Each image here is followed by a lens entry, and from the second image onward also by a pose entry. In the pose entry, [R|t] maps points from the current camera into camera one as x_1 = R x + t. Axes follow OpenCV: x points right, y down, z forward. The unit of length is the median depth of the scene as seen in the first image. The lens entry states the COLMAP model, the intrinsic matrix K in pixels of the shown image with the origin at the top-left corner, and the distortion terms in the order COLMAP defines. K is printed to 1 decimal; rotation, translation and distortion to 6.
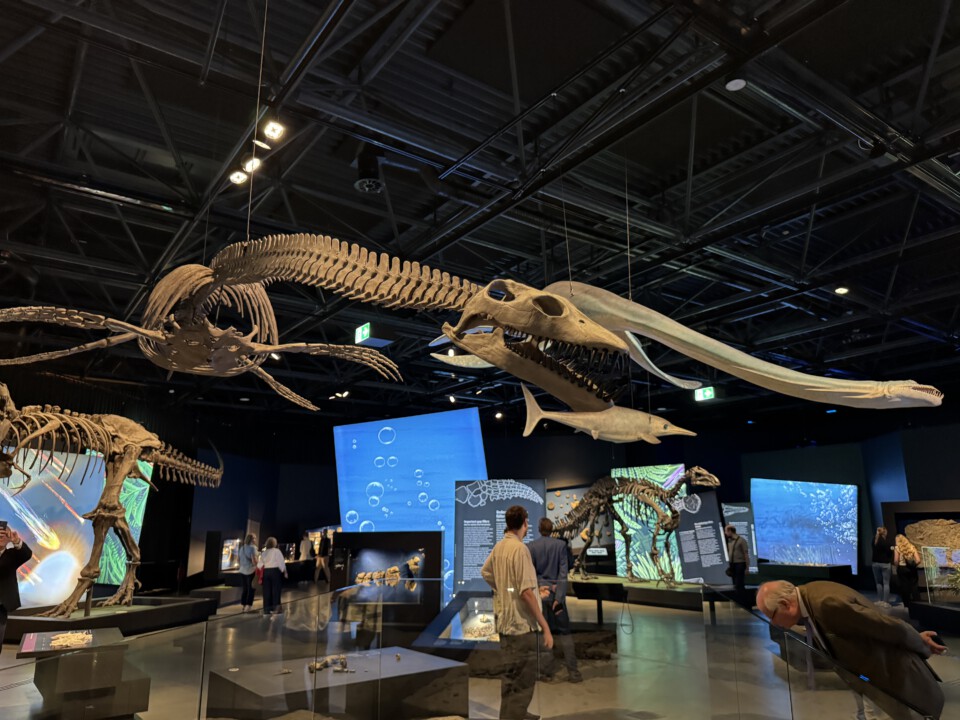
lens RADIAL K [[669.6, 0, 488.8], [0, 669.6, 359.1], [0, 0, 1]] dist [0.068183, -0.005052]
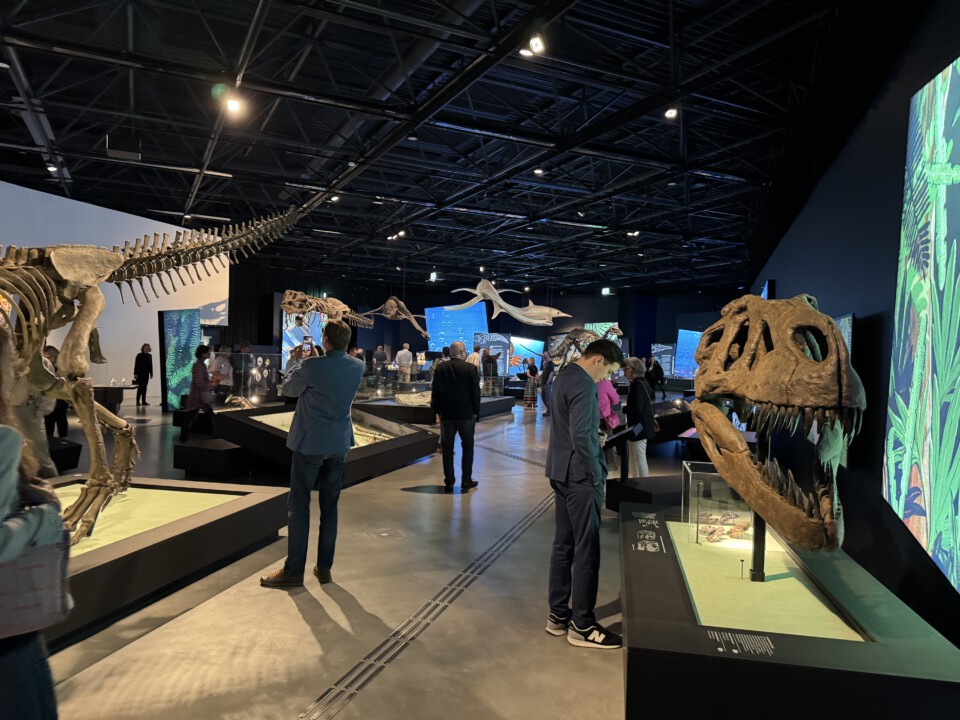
lens RADIAL K [[669.6, 0, 475.7], [0, 669.6, 355.9], [0, 0, 1]] dist [0.068183, -0.005052]
pose [[0.984970, 0.032254, -0.169686, 0.236203], [0.009591, 0.970681, 0.240179, -0.203491], [0.172458, -0.238197, 0.955783, -0.846928]]
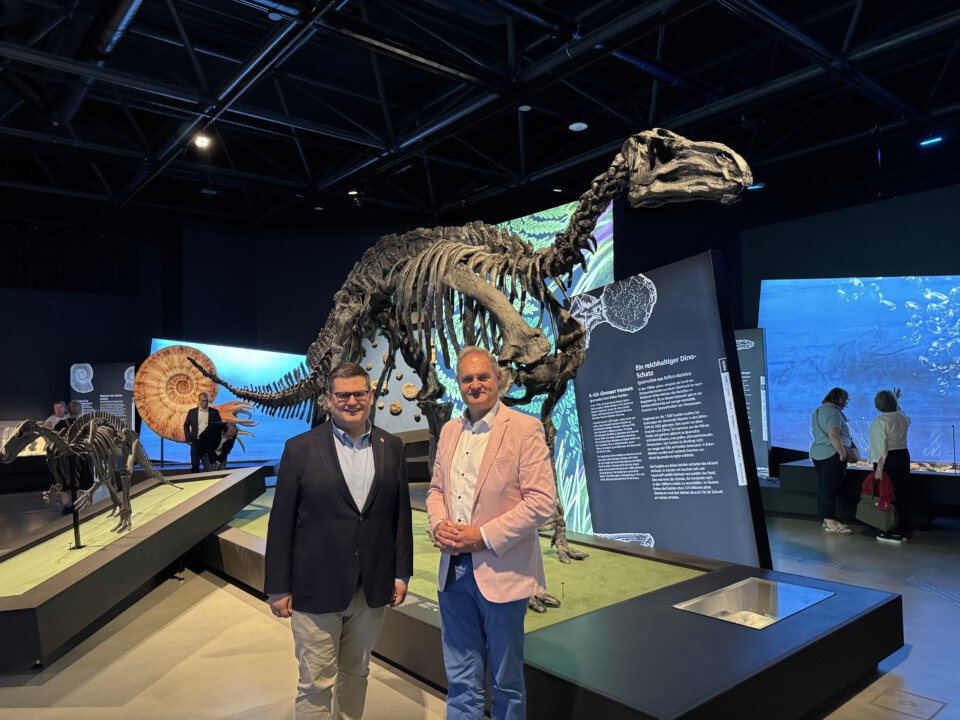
lens RADIAL K [[669.6, 0, 474.3], [0, 669.6, 356.9], [0, 0, 1]] dist [0.068183, -0.005052]
pose [[0.998689, -0.012439, 0.049660, 0.217633], [0.003248, 0.983473, 0.181024, 0.185119], [-0.051091, -0.180625, 0.982224, 0.708921]]
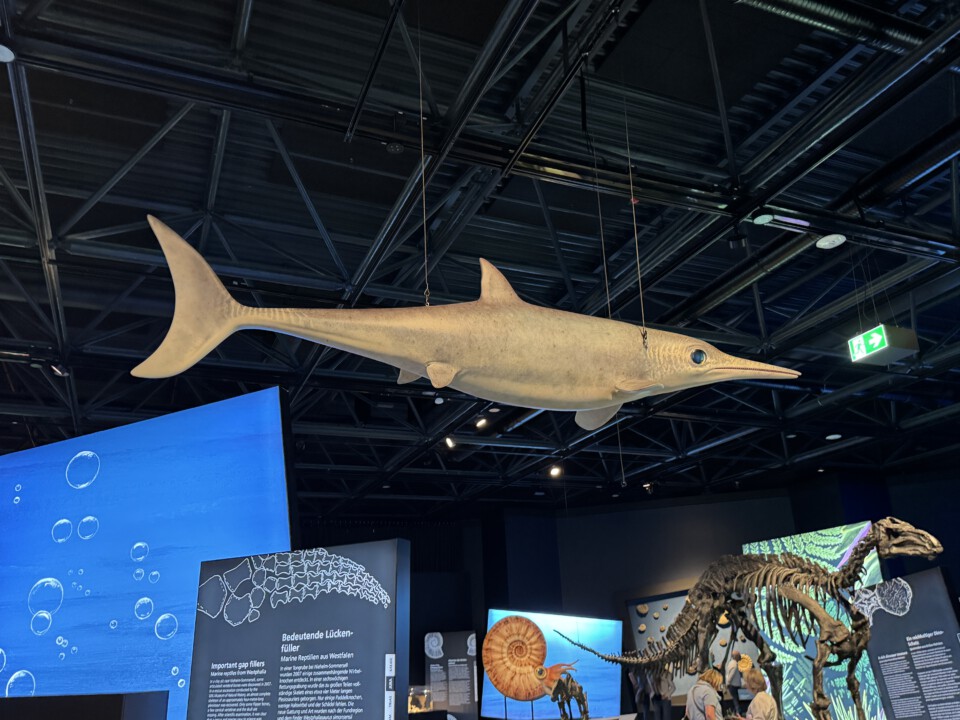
lens RADIAL K [[785.8, 0, 496.5], [0, 785.8, 361.5], [0, 0, 1]] dist [0.022109, -0.031870]
pose [[0.975633, -0.111243, -0.189115, 0.145376], [0.089395, 0.988693, -0.120396, 0.086730], [0.200369, 0.100557, 0.974546, 0.360535]]
